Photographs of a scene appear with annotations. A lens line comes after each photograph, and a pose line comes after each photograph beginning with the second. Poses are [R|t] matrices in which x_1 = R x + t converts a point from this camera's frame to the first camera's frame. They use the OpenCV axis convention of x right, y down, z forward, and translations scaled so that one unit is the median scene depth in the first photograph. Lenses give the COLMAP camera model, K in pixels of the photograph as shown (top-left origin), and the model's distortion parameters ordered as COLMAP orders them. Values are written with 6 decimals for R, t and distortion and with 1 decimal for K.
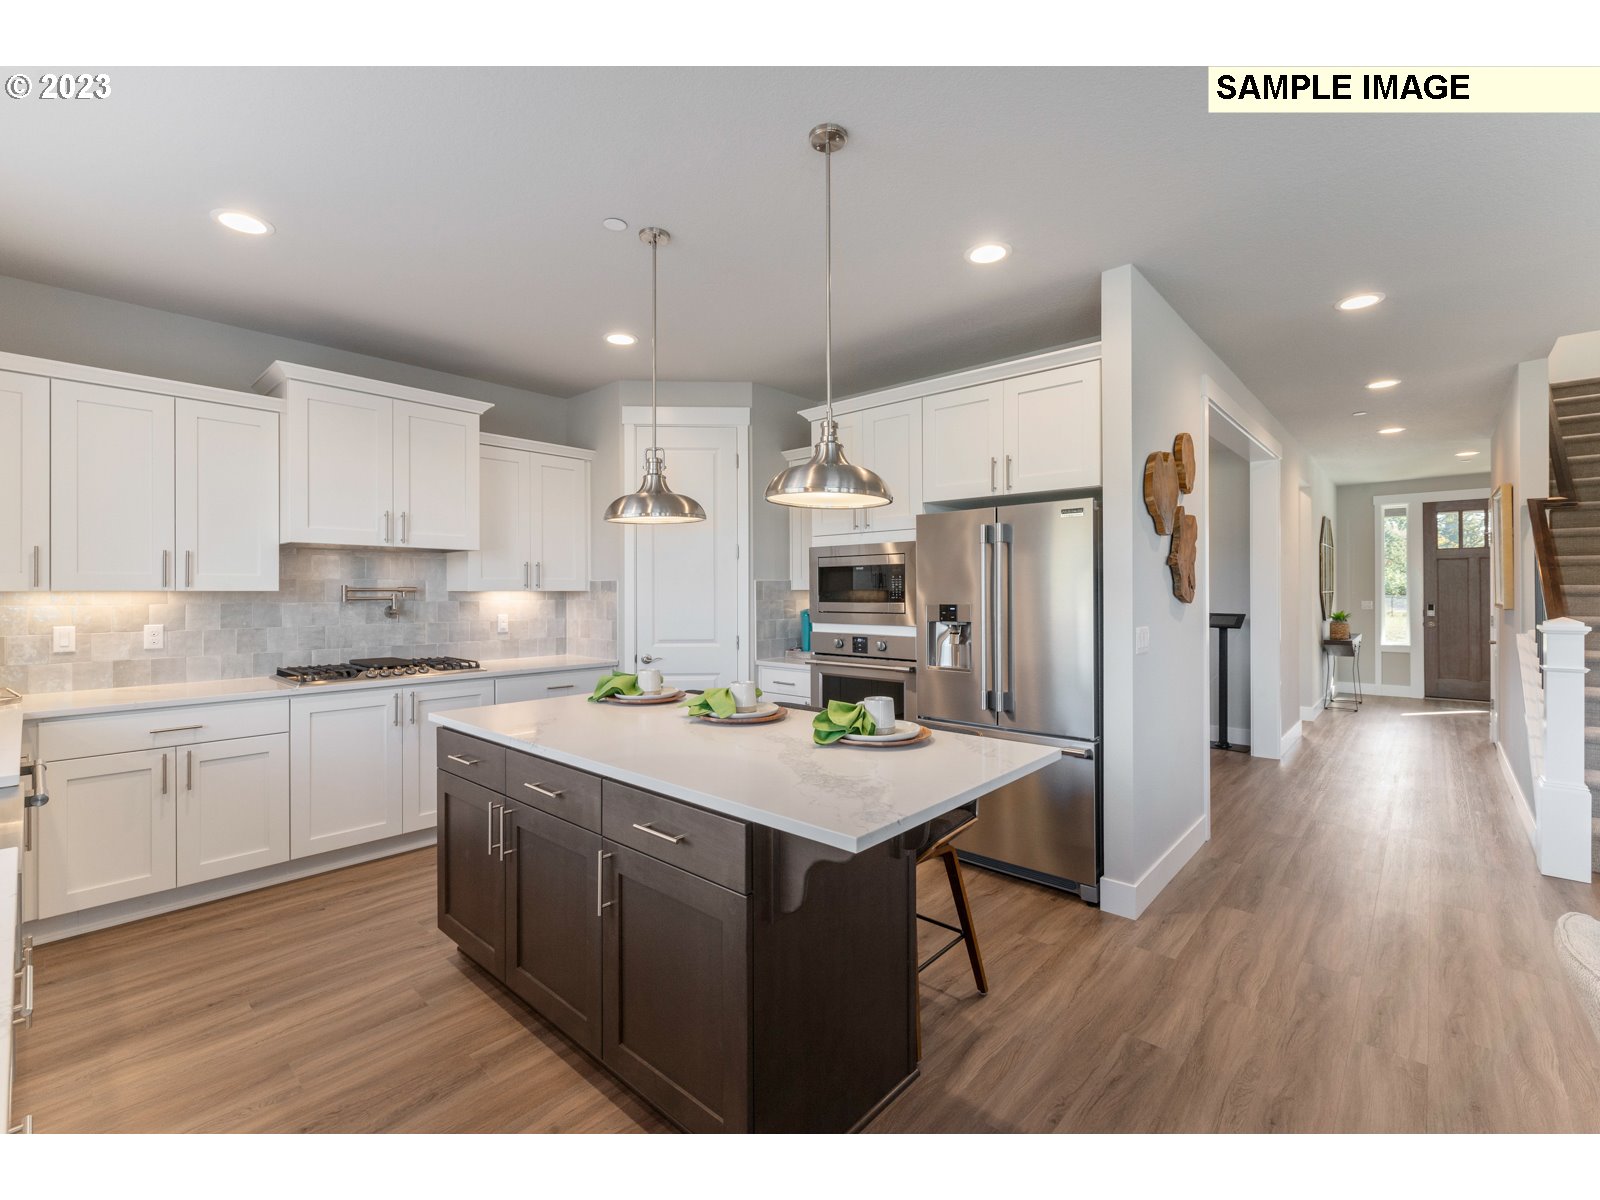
lens RADIAL K [[700.7, 0, 802.2], [0, 700.7, 589.1], [0, 0, 1]] dist [-0.000765, -0.000023]
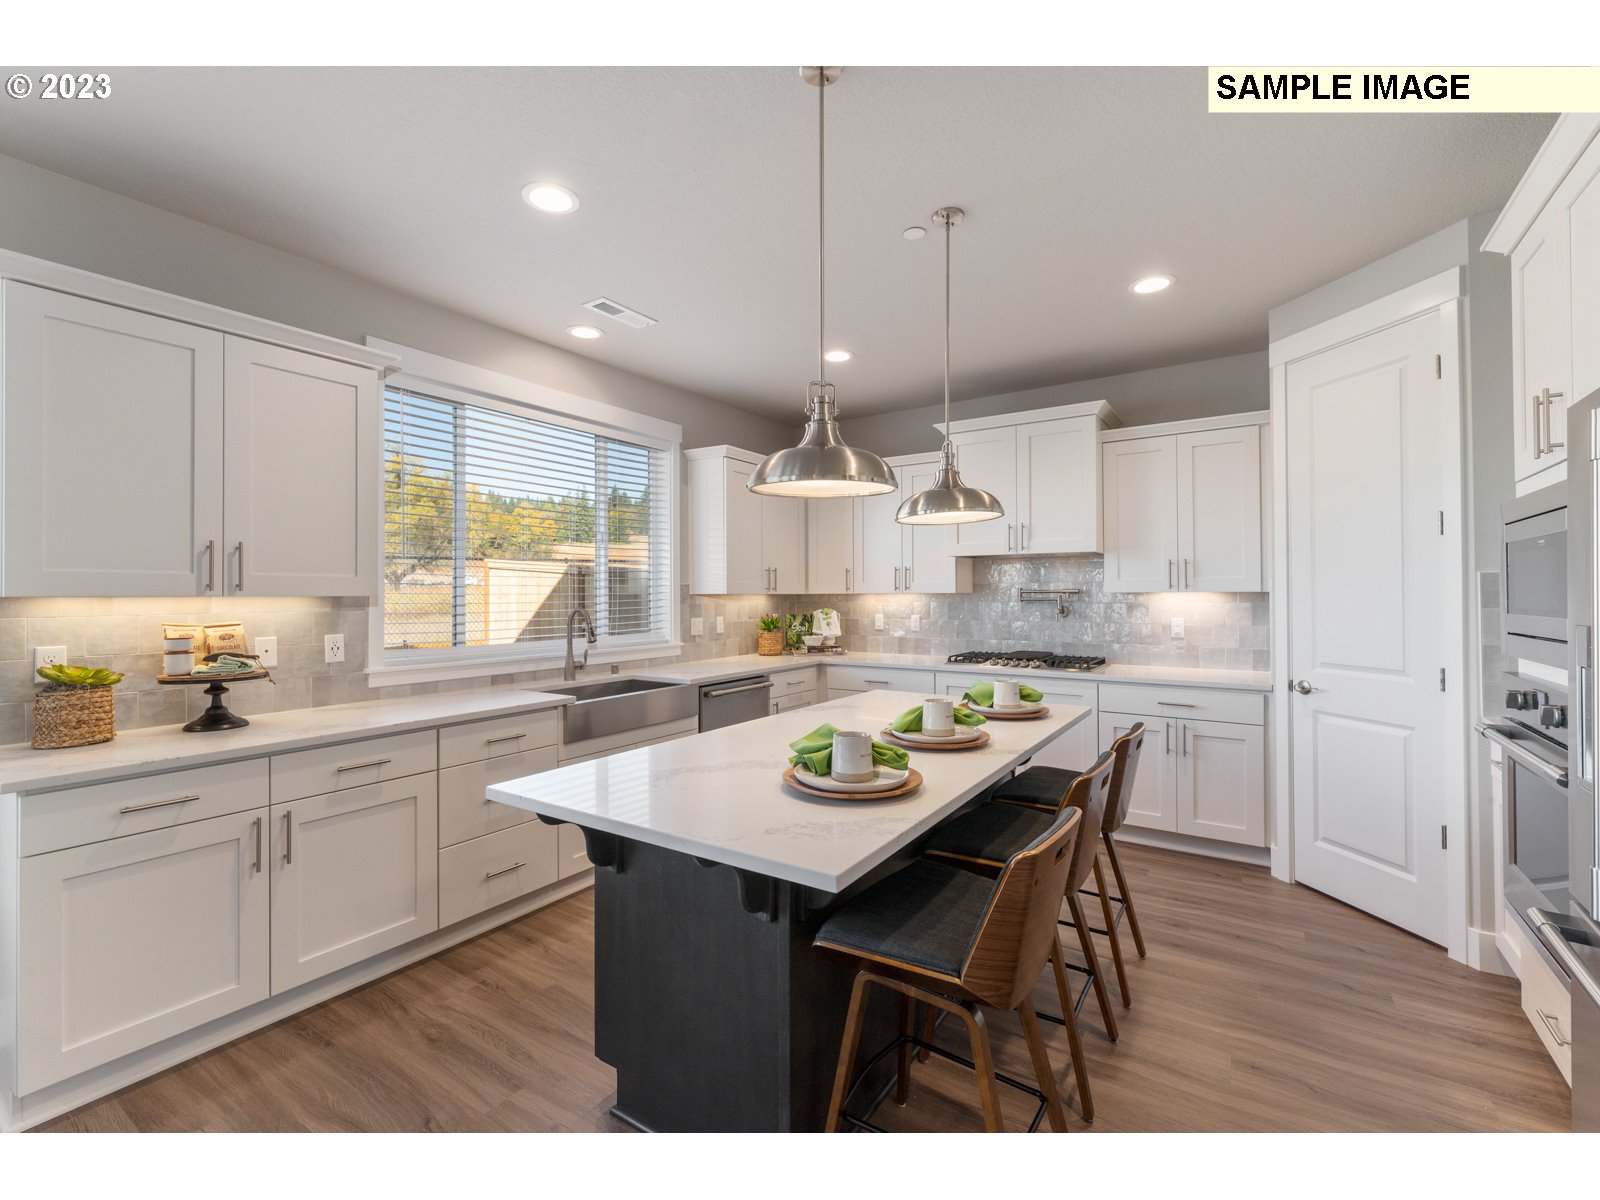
lens RADIAL K [[696.7, 0, 802.9], [0, 696.7, 591.4], [0, 0, 1]] dist [0.003220, -0.000080]
pose [[0.146495, -0.003272, -0.989206, 0.521910], [0.007152, 0.999972, -0.002249, 0.000358], [0.989186, -0.006746, 0.146514, 0.506219]]
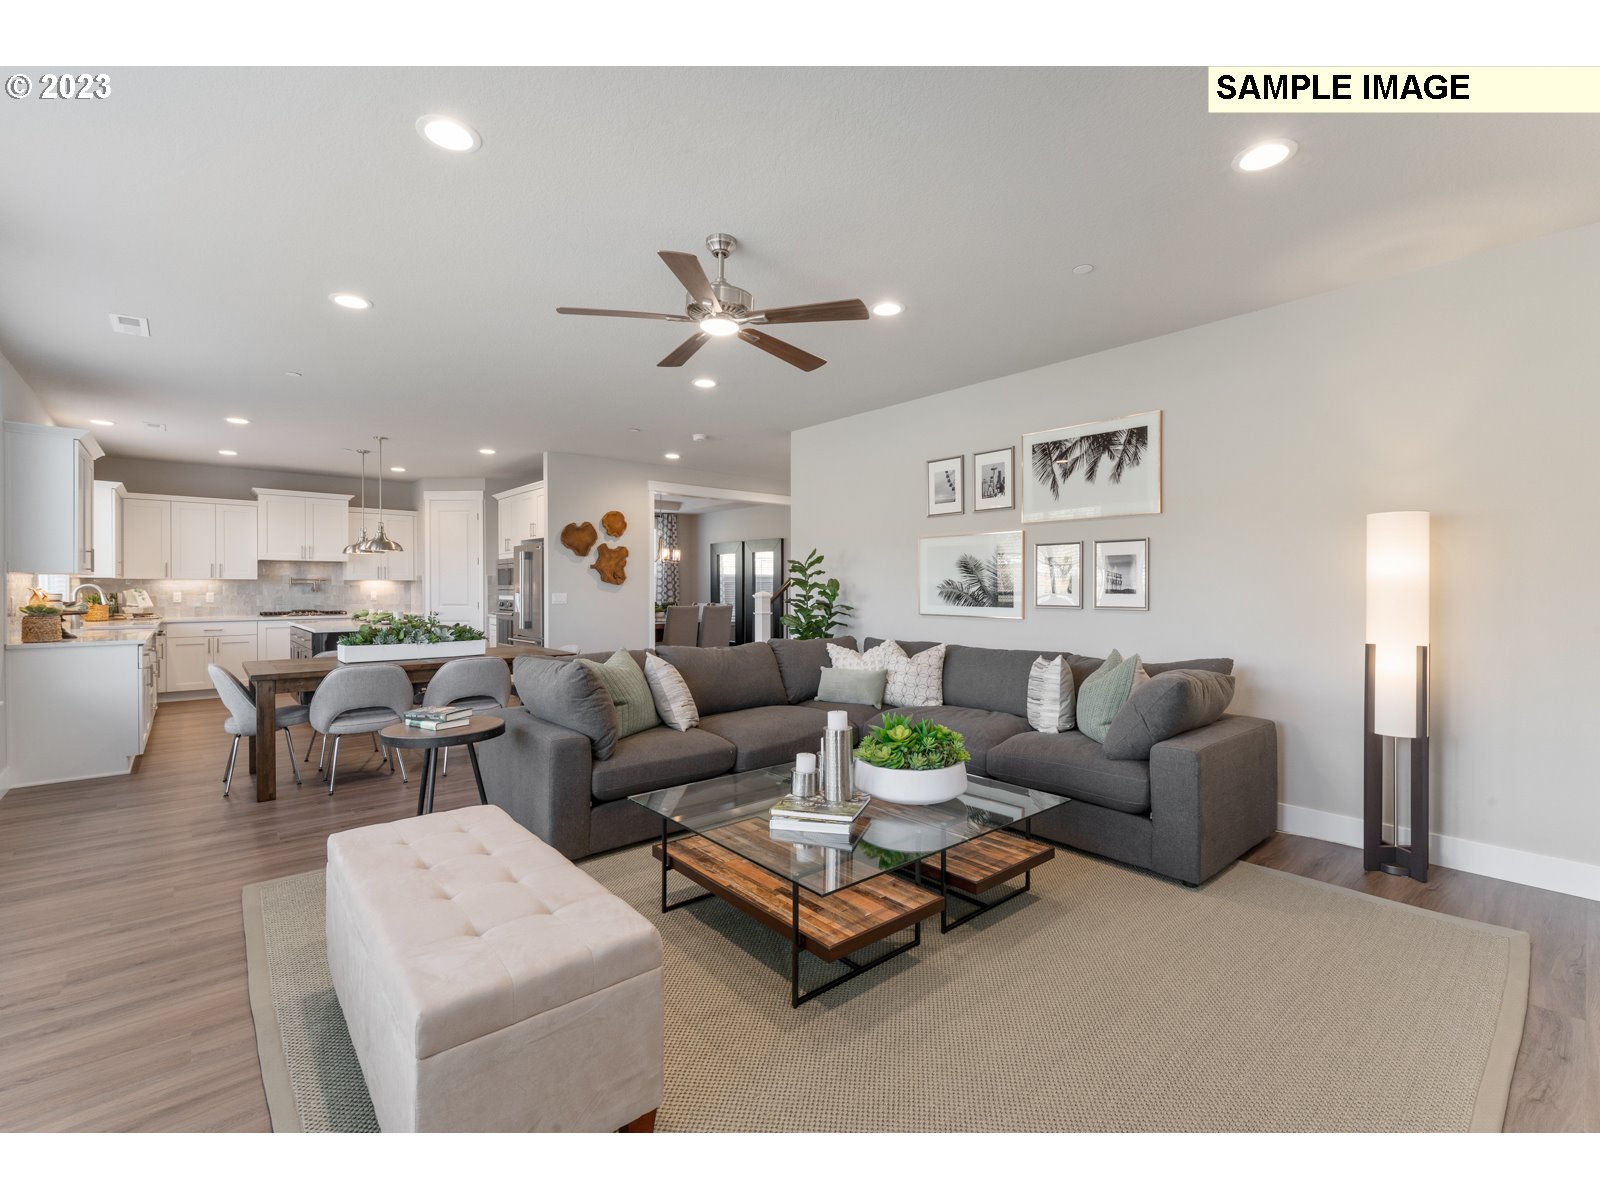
lens RADIAL K [[696.7, 0, 802.9], [0, 696.7, 591.4], [0, 0, 1]] dist [0.003220, -0.000080]
pose [[0.993481, 0.002329, -0.113973, 1.406248], [-0.001234, 0.999952, 0.009675, 0.018198], [0.113990, -0.009472, 0.993437, -1.191214]]
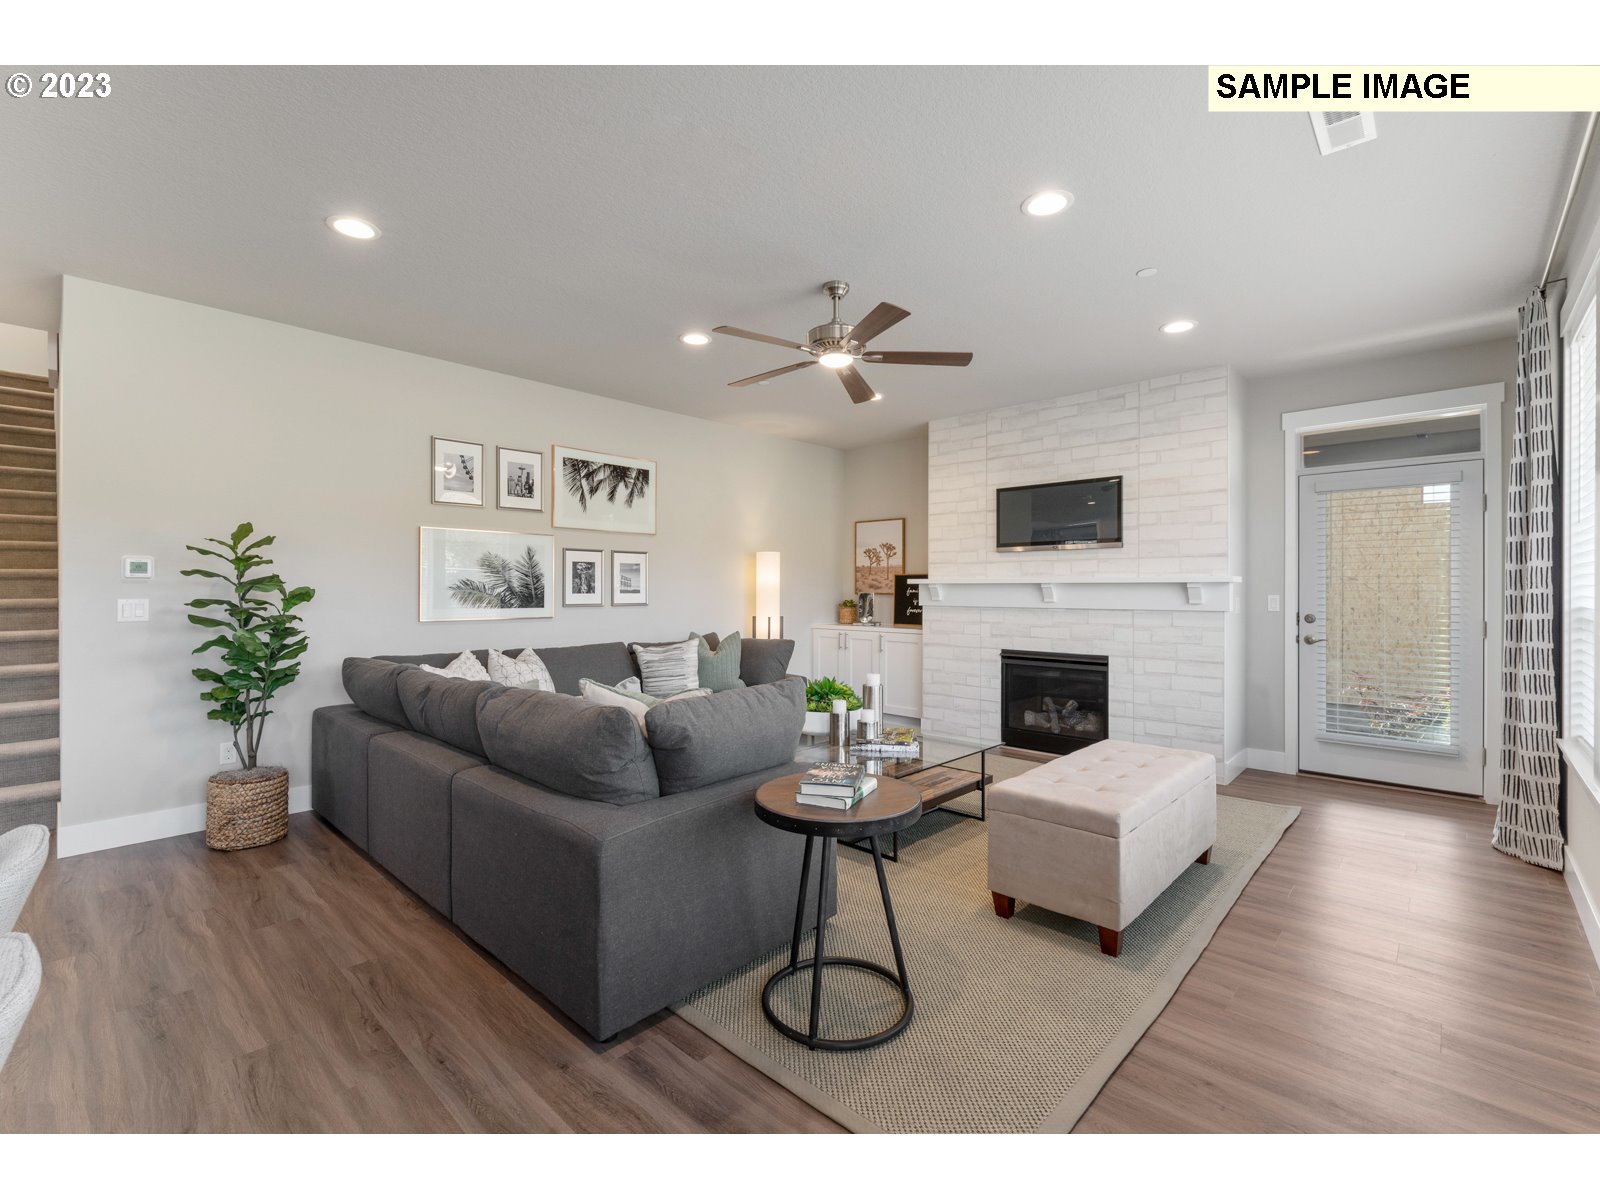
lens RADIAL K [[700.7, 0, 802.2], [0, 700.7, 589.1], [0, 0, 1]] dist [-0.000765, -0.000023]
pose [[0.010838, 0.002877, 0.999937, 0.247787], [-0.002882, 0.999992, -0.002846, 0.027156], [-0.999937, -0.002851, 0.010846, -0.333147]]
